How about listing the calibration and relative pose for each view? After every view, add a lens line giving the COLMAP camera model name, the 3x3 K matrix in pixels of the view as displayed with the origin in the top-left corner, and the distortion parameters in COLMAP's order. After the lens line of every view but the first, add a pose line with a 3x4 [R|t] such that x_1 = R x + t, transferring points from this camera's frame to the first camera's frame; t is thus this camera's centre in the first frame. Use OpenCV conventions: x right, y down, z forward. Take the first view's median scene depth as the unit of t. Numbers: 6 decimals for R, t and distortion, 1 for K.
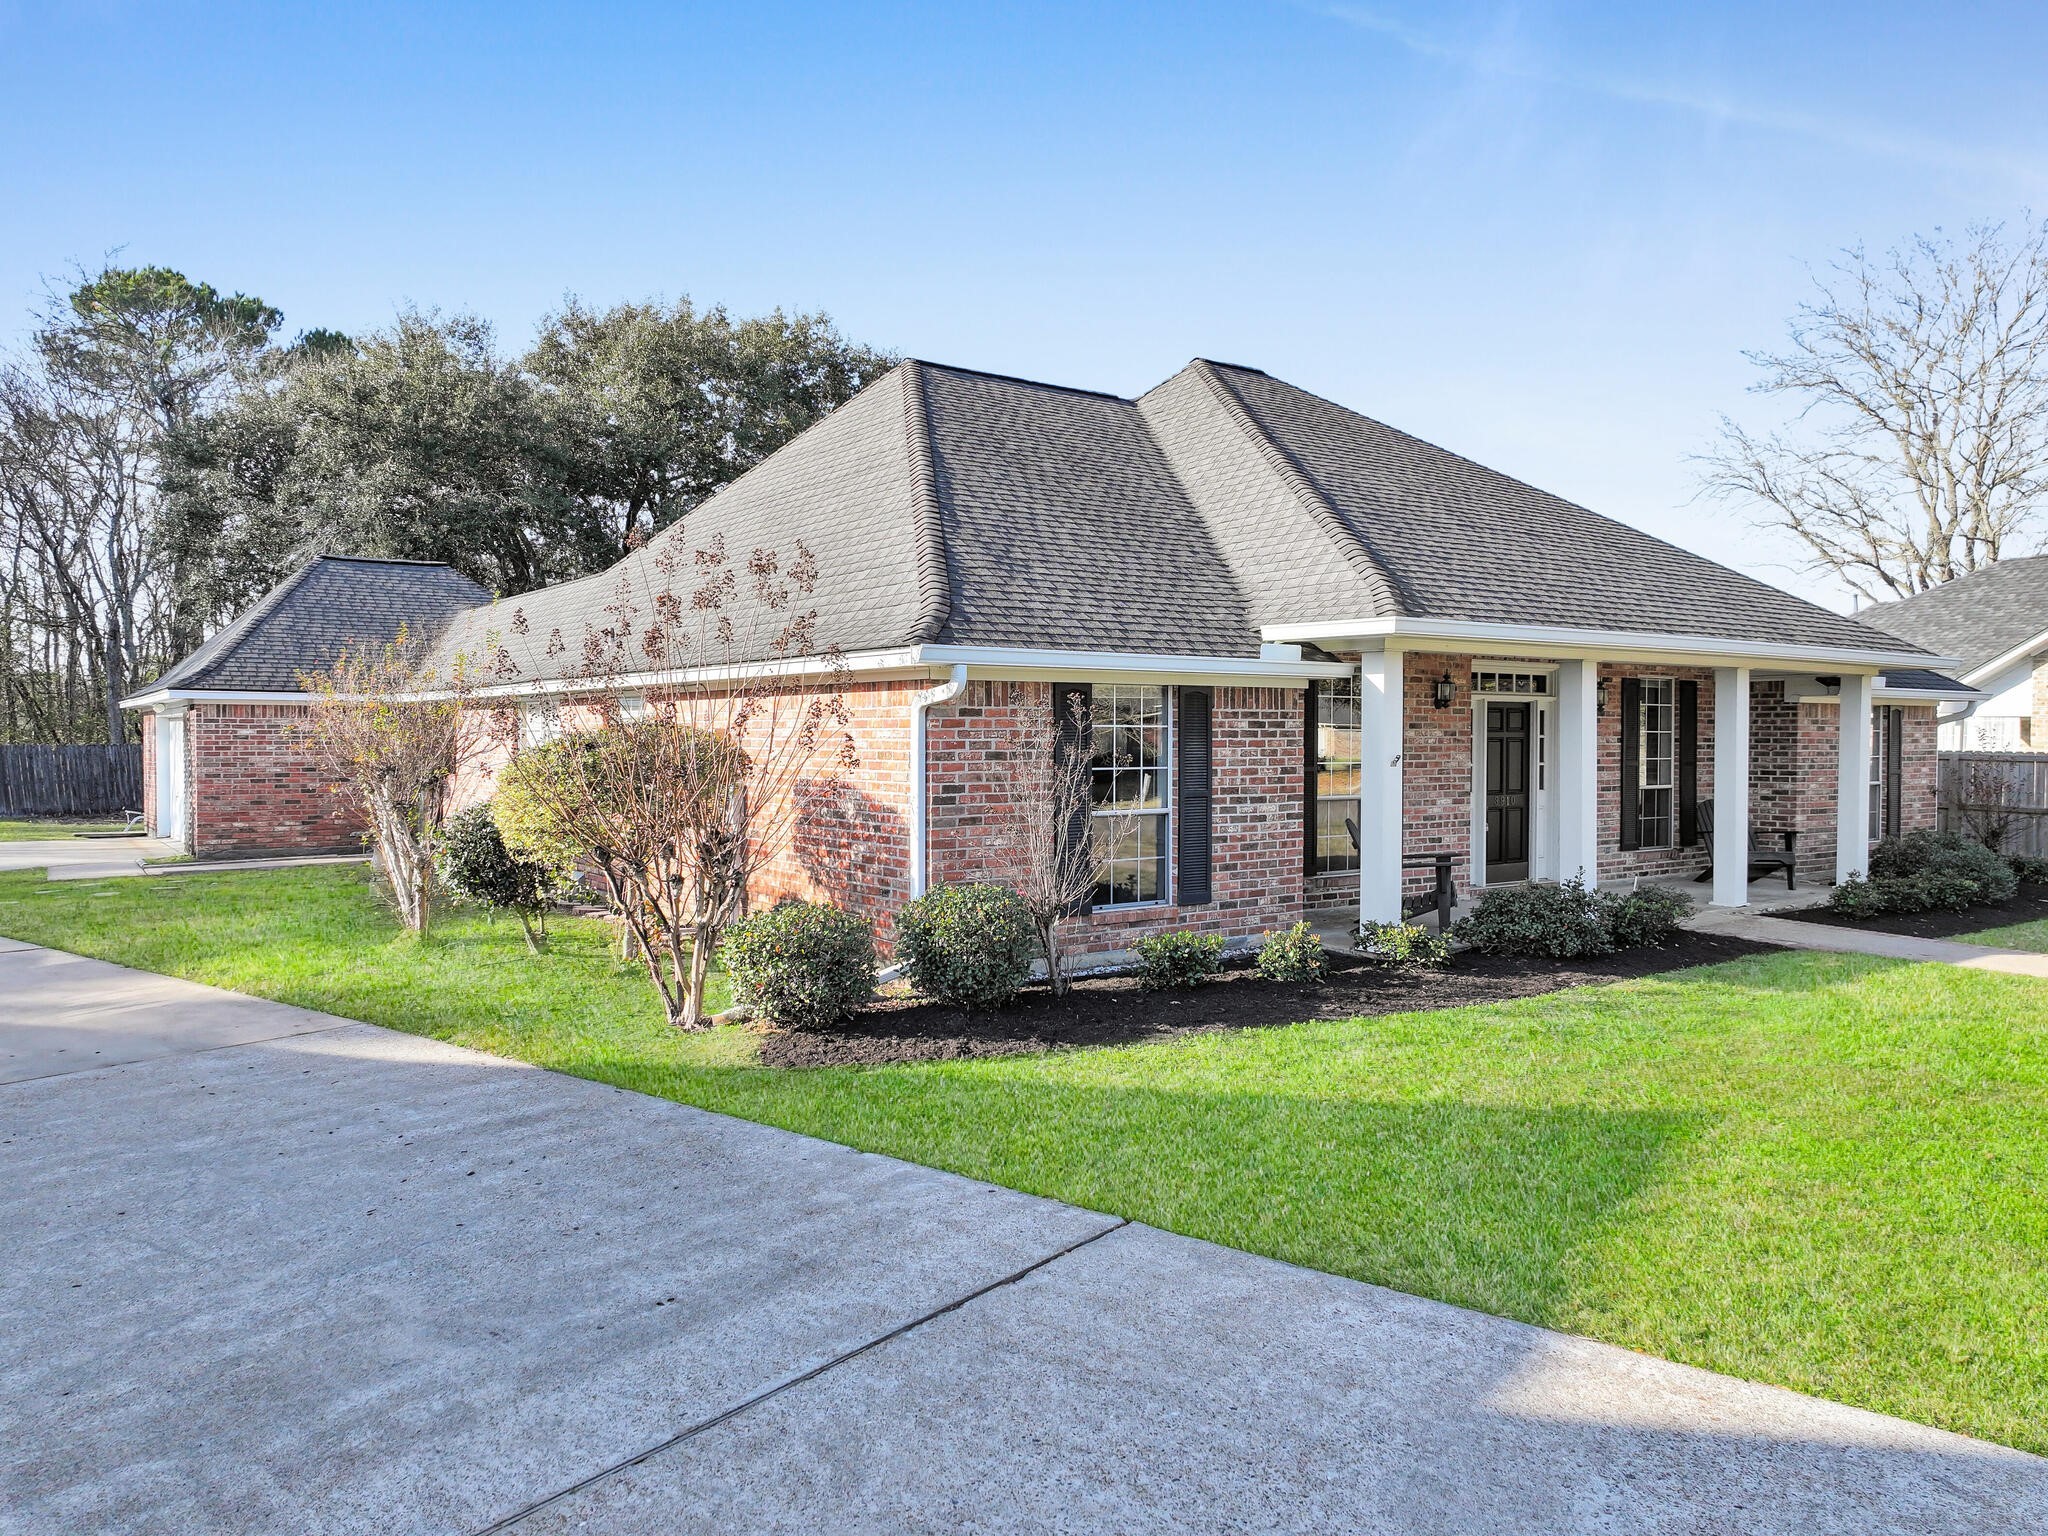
lens RADIAL K [[1450.7, 0, 1027.2], [0, 1450.7, 759.5], [0, 0, 1]] dist [-0.002607, 0.025167]
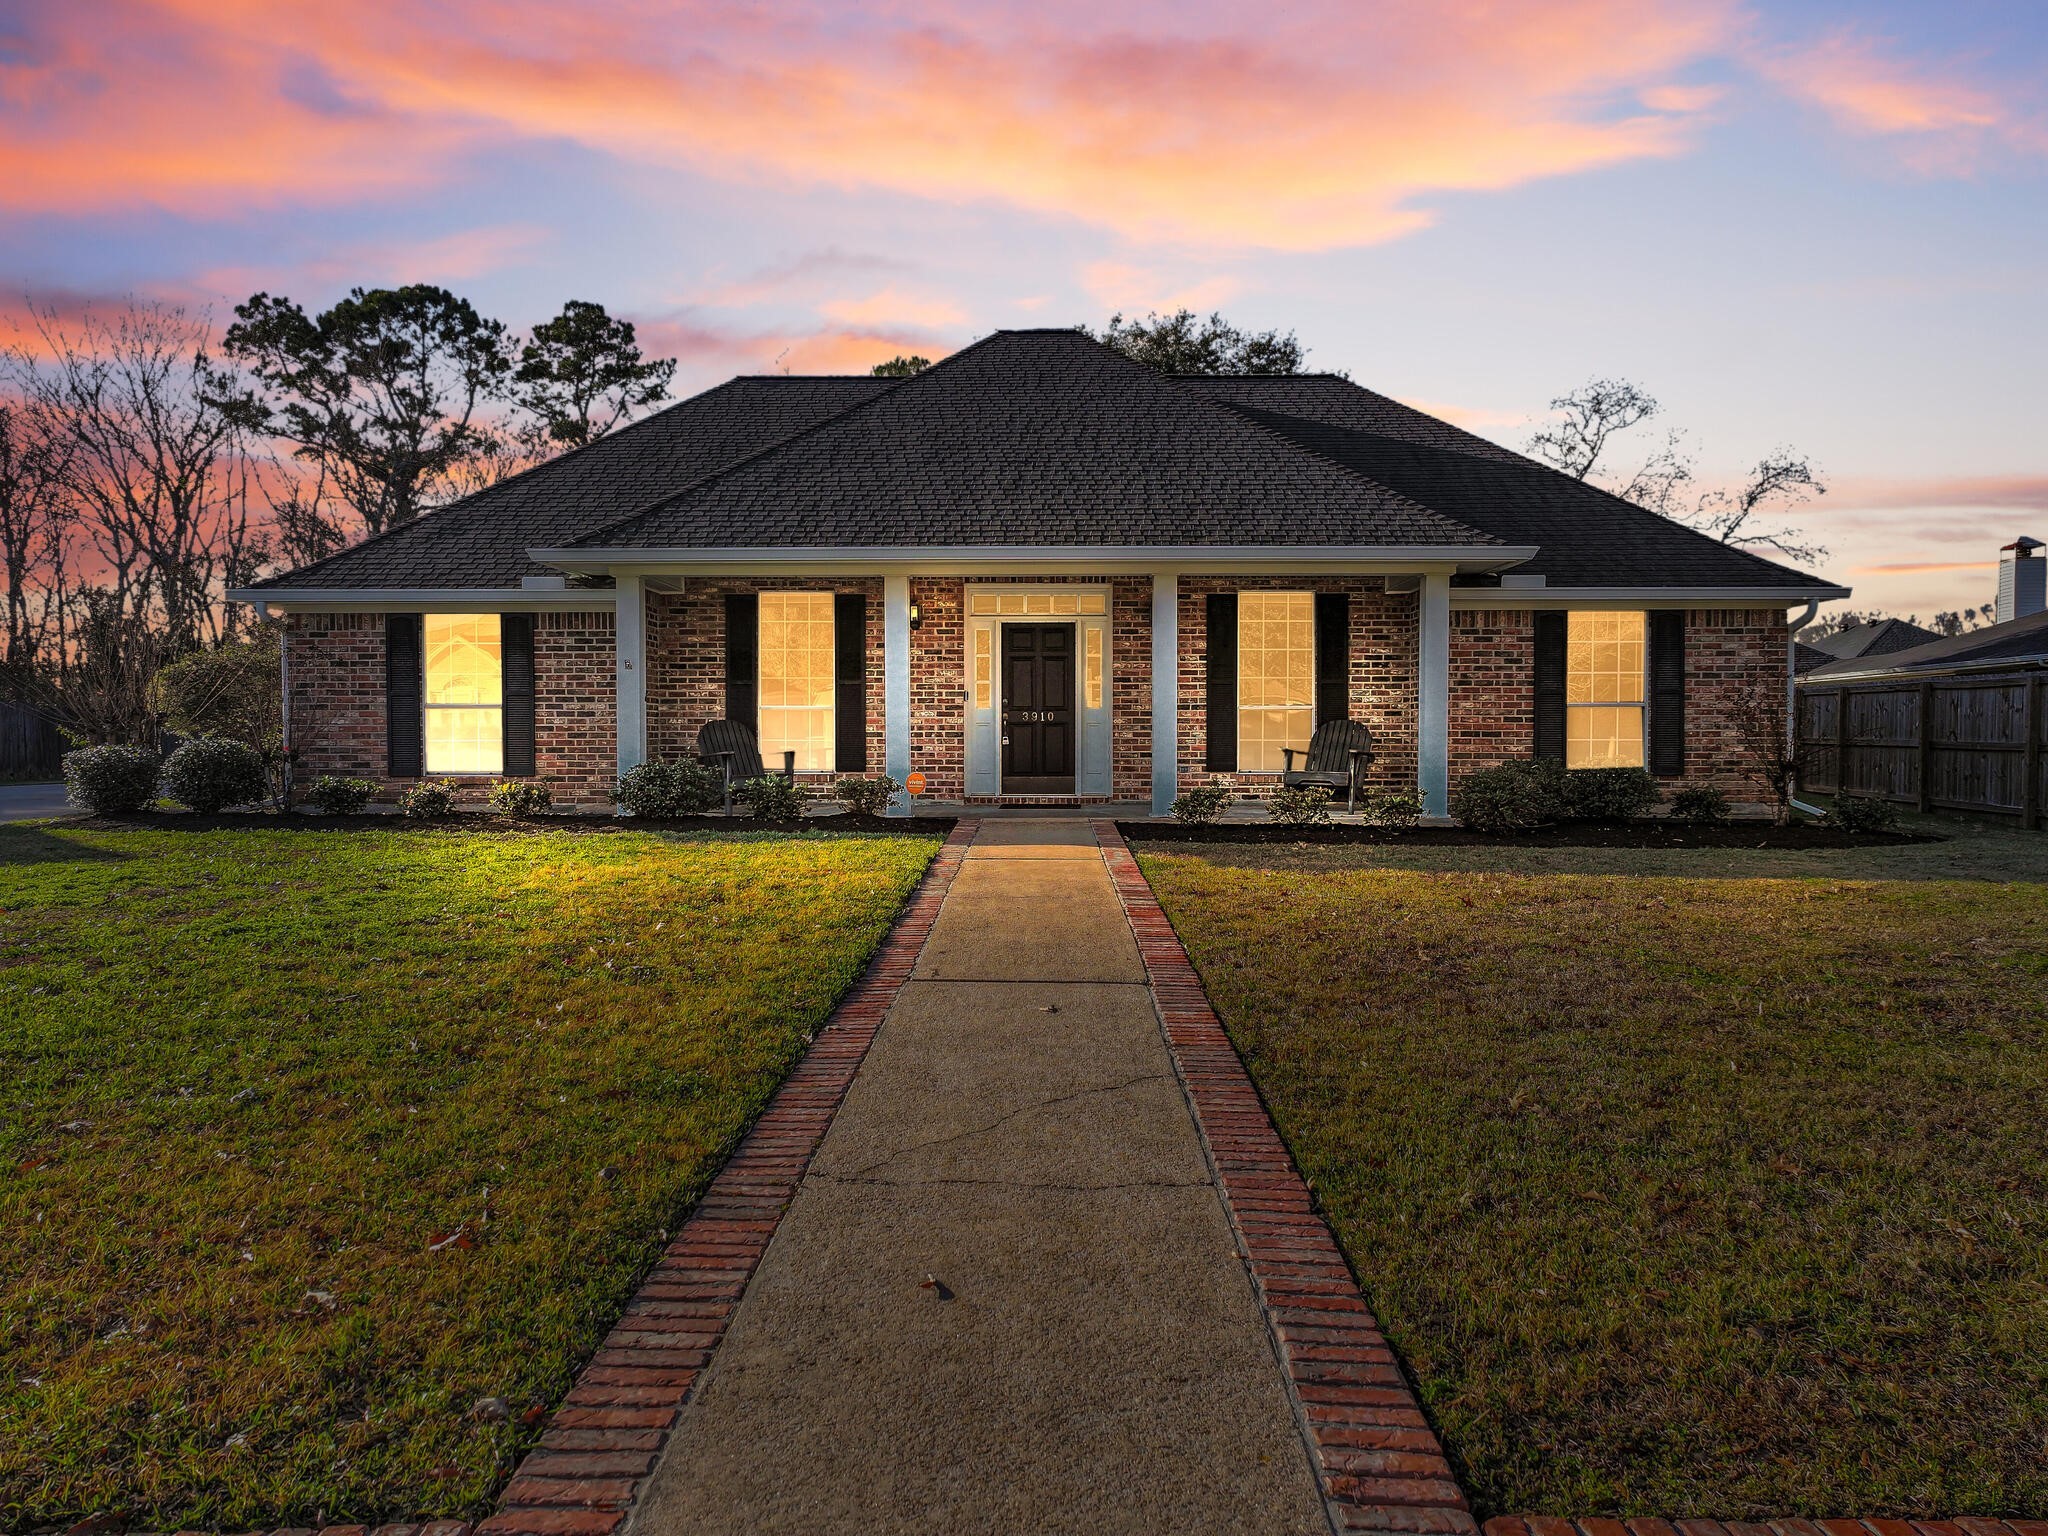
lens RADIAL K [[1445.3, 0, 1025.3], [0, 1445.3, 762.2], [0, 0, 1]] dist [0.015786, -0.002454]
pose [[0.798746, 0.008144, -0.601614, 1.023345], [-0.008249, 0.999963, 0.002585, 0.063282], [0.601612, 0.002898, 0.798783, 0.169097]]
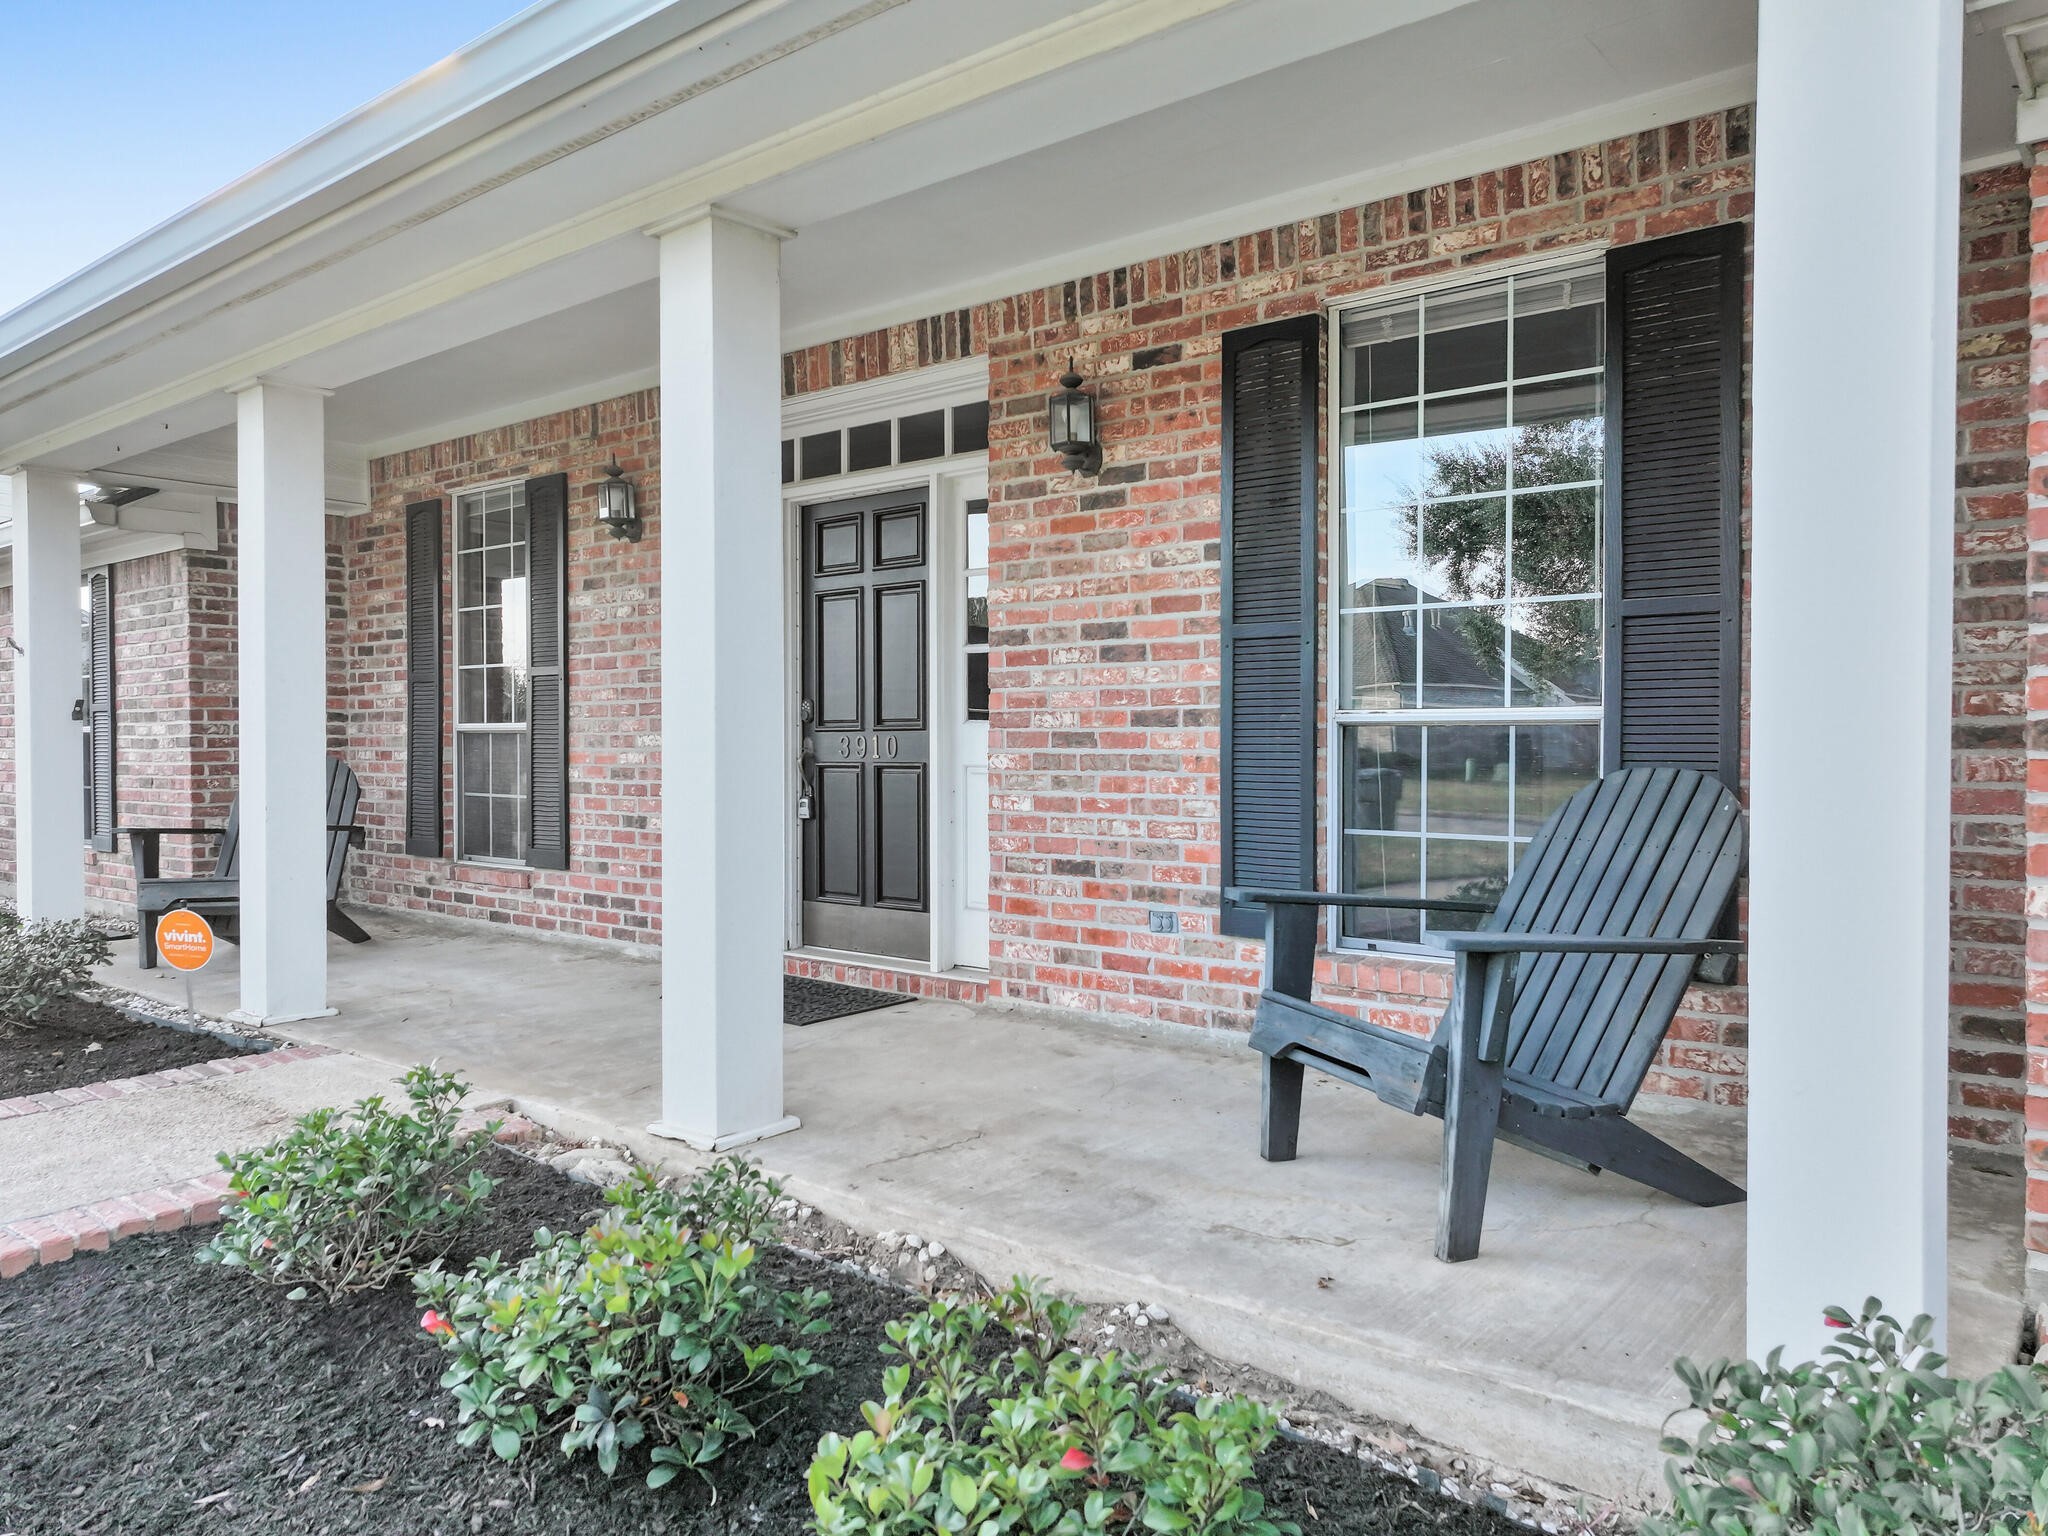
lens RADIAL K [[1445.3, 0, 1025.3], [0, 1445.3, 762.2], [0, 0, 1]] dist [0.015786, -0.002454]
pose [[0.243752, 0.010444, -0.969781, 0.773784], [-0.015596, 0.999855, 0.006848, 0.031377], [0.969712, 0.013455, 0.243879, 1.016238]]
